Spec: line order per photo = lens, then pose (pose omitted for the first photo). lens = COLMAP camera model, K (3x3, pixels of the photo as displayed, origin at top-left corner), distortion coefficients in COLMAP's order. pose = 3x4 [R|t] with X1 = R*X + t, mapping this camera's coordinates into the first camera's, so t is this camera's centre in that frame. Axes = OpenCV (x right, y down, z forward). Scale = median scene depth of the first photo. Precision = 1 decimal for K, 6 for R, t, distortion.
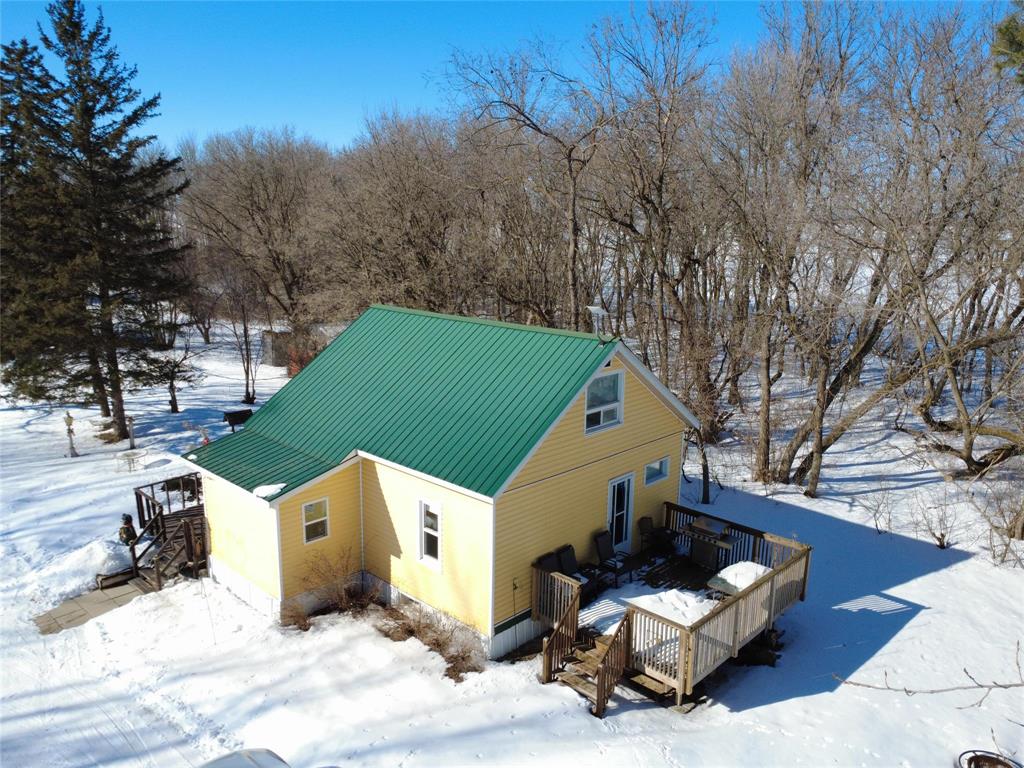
lens RADIAL K [[757.2, 0, 512.9], [0, 757.2, 385.4], [0, 0, 1]] dist [0.006714, -0.015866]
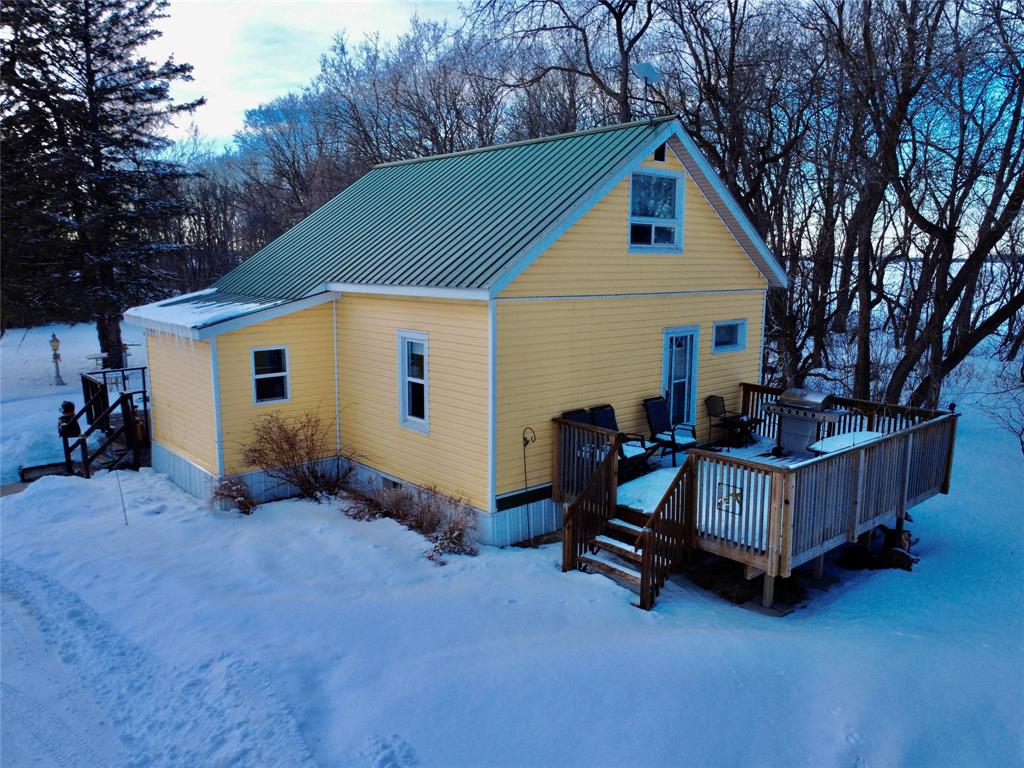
lens RADIAL K [[757.7, 0, 513.9], [0, 757.7, 378.2], [0, 0, 1]] dist [-0.011201, 0.012967]
pose [[0.996367, 0.000866, -0.085163, 0.046021], [-0.006103, 0.998104, -0.061250, 0.225625], [0.084949, 0.061547, 0.994483, 0.268526]]
